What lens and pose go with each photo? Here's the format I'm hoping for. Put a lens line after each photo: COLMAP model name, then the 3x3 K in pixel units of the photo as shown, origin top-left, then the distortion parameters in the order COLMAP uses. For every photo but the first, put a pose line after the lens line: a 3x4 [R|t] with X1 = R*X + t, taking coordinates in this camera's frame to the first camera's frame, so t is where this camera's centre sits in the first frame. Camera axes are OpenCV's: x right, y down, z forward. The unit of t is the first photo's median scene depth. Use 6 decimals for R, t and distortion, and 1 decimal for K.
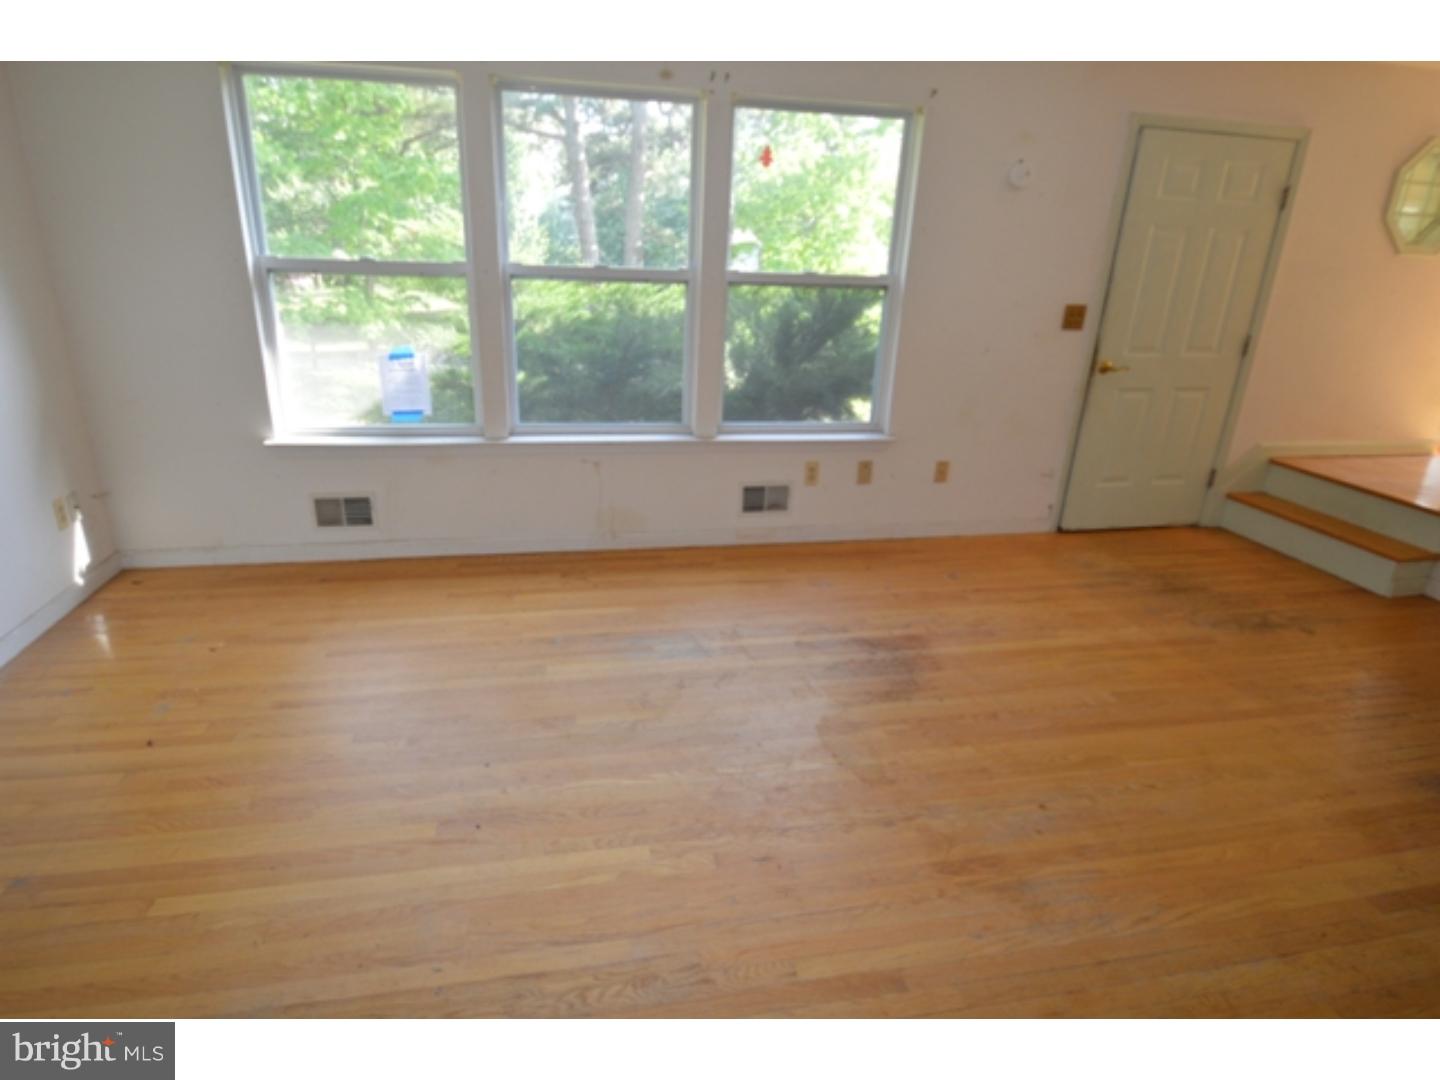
lens RADIAL K [[801.5, 0, 713.3], [0, 801.5, 536.2], [0, 0, 1]] dist [0.006481, 0.000374]
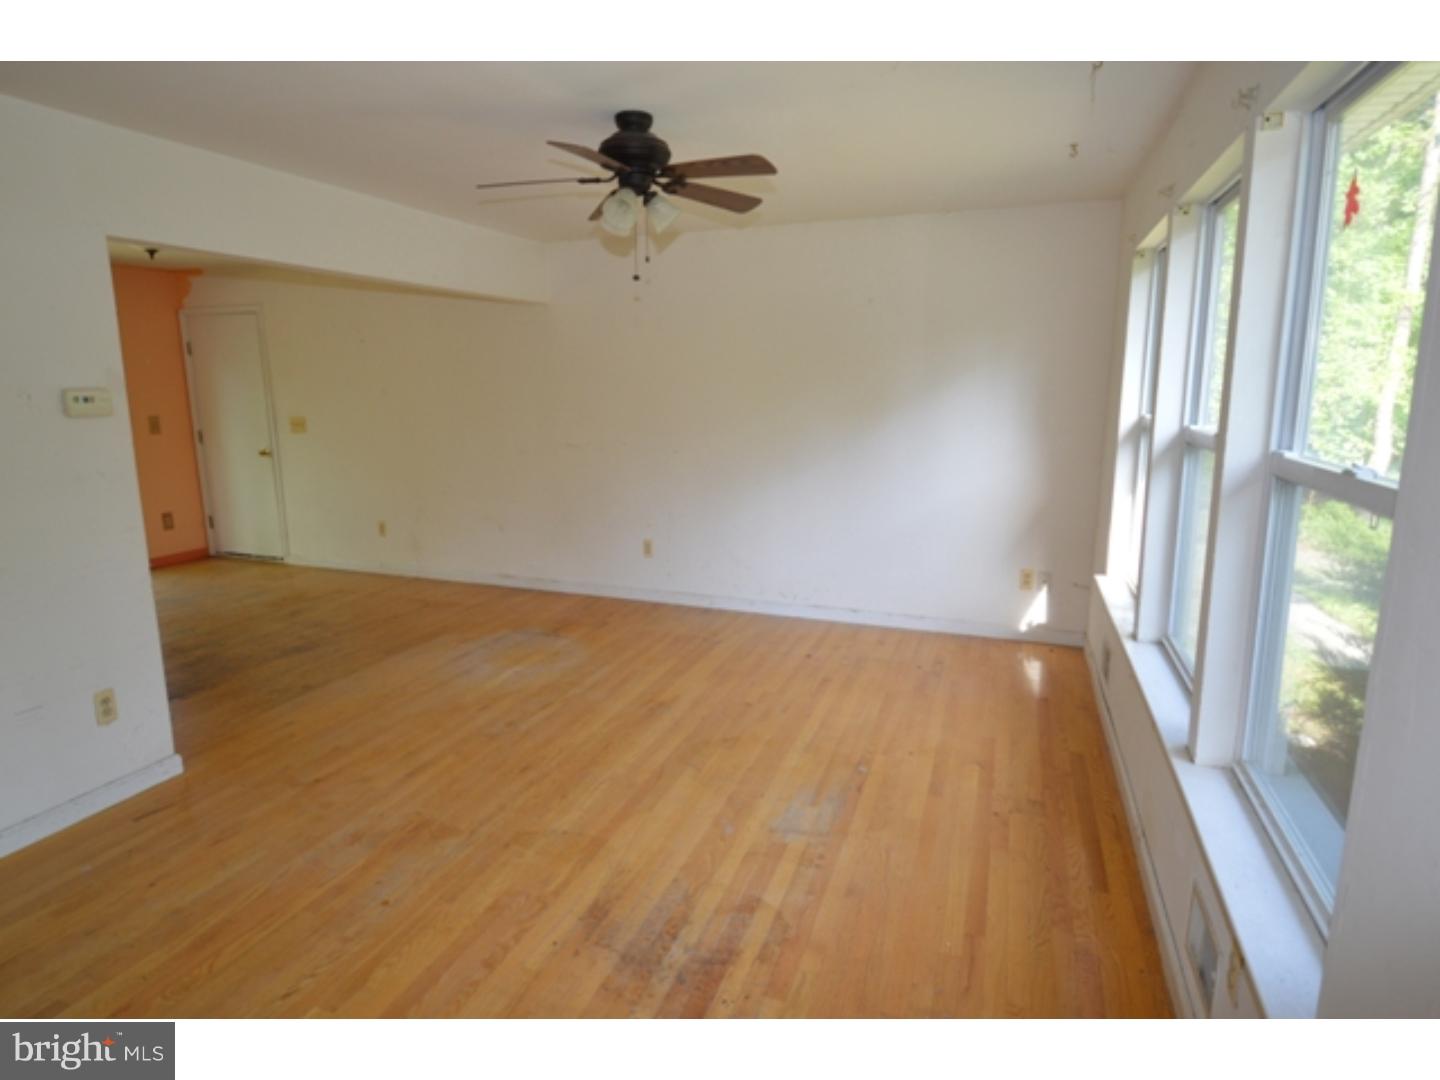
lens RADIAL K [[801.5, 0, 716.0], [0, 801.5, 536.6], [0, 0, 1]] dist [0.006481, 0.000374]
pose [[-0.536835, 0.130126, -0.833592, 0.738424], [-0.297097, 0.895591, 0.331135, -0.428346], [0.789647, 0.425422, -0.442124, 1.190370]]
